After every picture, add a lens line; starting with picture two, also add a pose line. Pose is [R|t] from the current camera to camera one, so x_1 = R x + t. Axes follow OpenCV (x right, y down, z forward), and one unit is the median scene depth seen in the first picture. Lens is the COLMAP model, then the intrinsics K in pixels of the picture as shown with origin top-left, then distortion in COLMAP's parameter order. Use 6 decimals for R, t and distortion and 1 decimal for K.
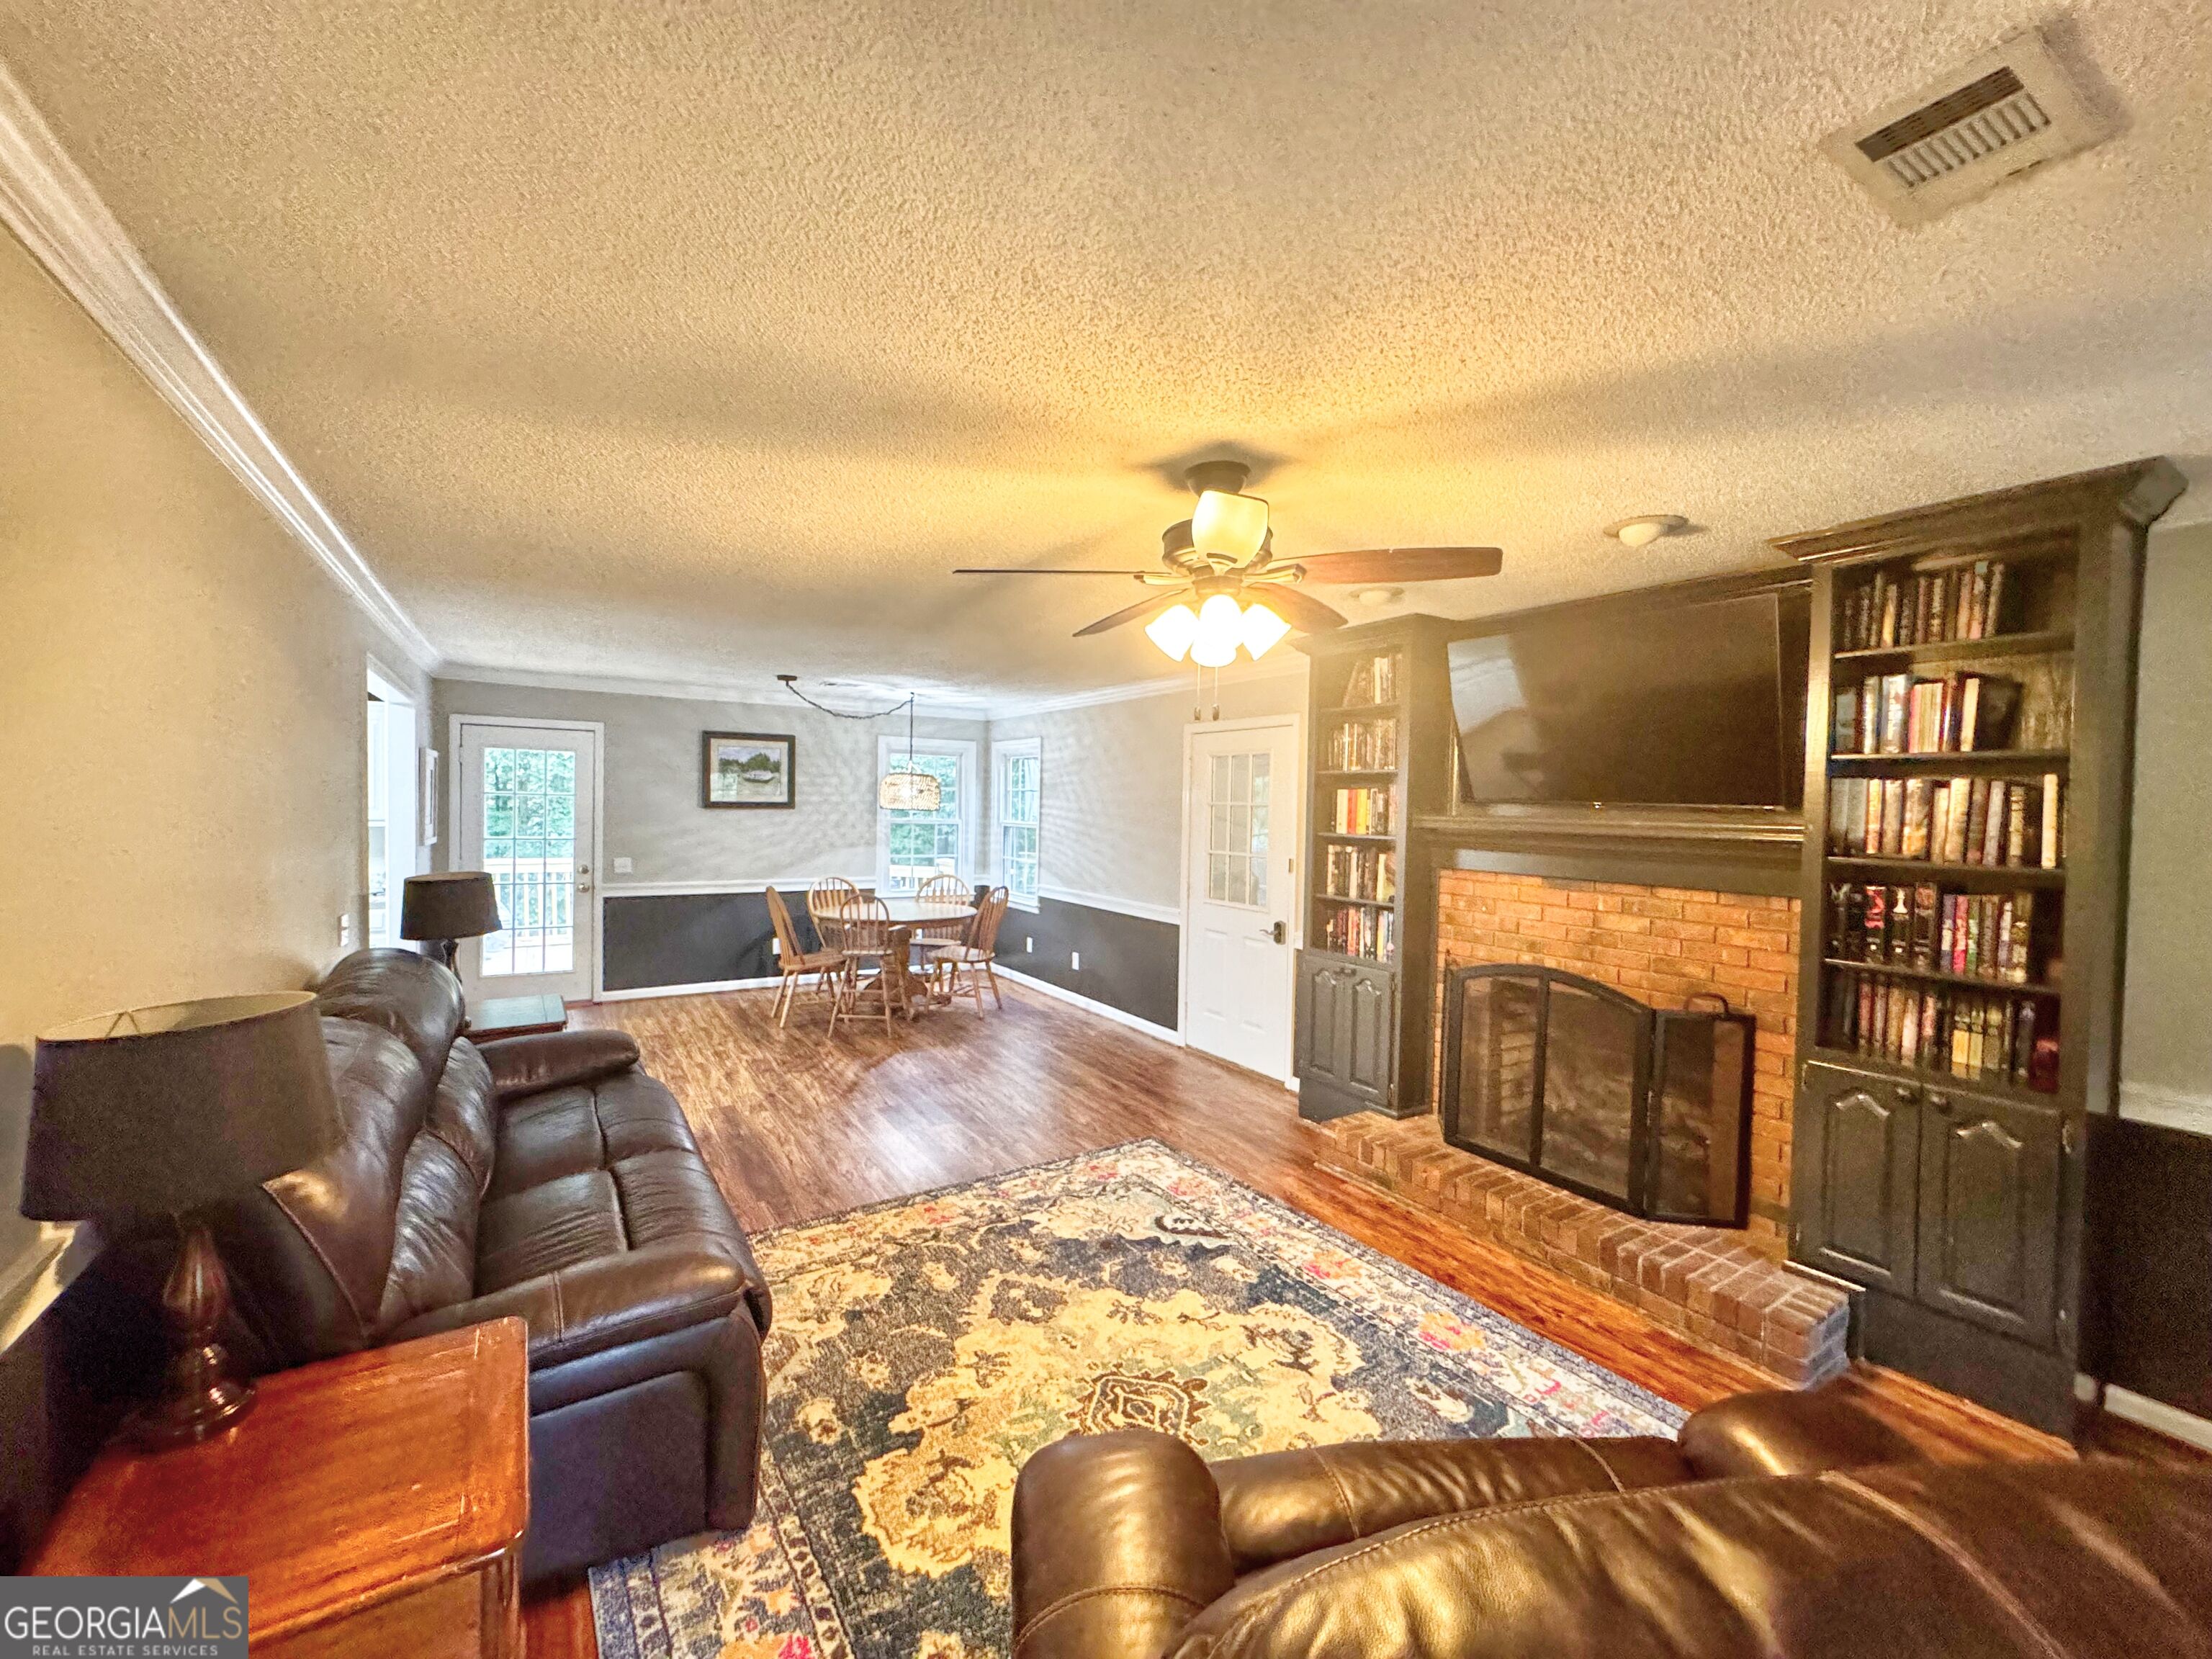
lens RADIAL K [[883.2, 0, 1106.5], [0, 883.2, 829.2], [0, 0, 1]] dist [-0.006101, 0.000229]
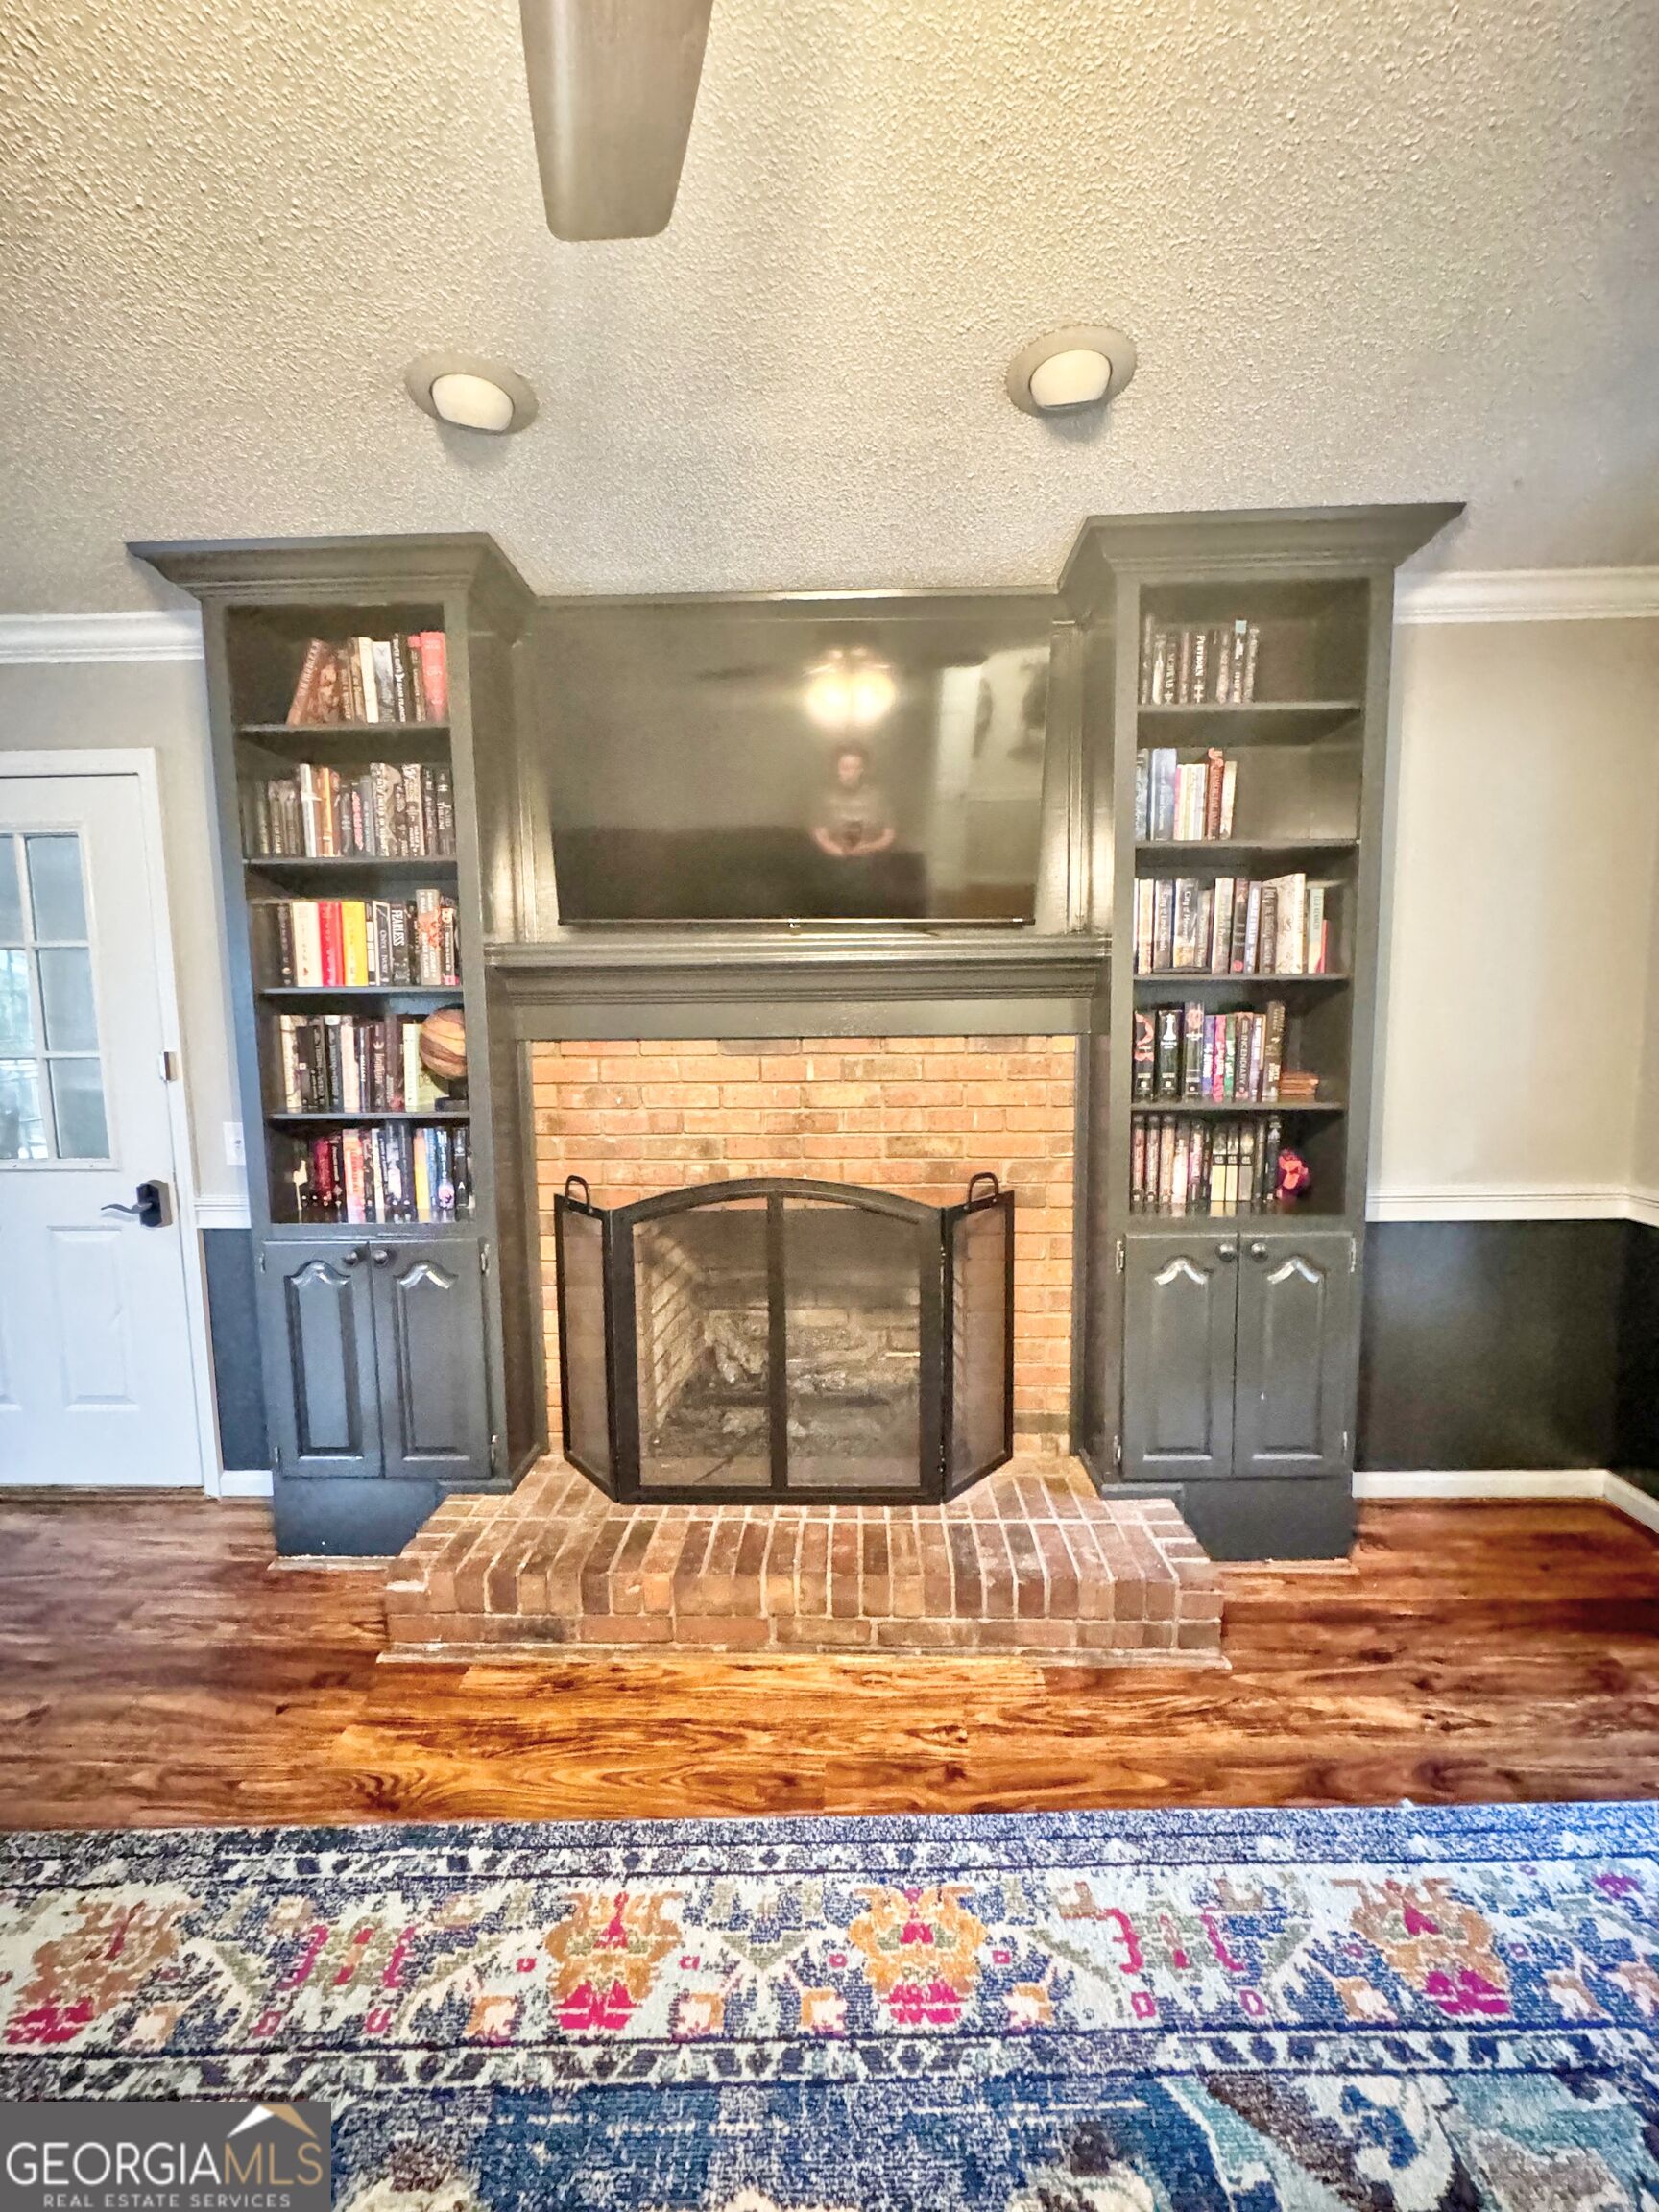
lens RADIAL K [[883.2, 0, 826.9], [0, 883.2, 1107.6], [0, 0, 1]] dist [-0.006101, 0.000229]
pose [[0.558003, -0.112338, 0.822200, 0.010487], [0.045970, 0.993458, 0.104538, 0.044277], [-0.828565, -0.020537, 0.559517, 0.630224]]
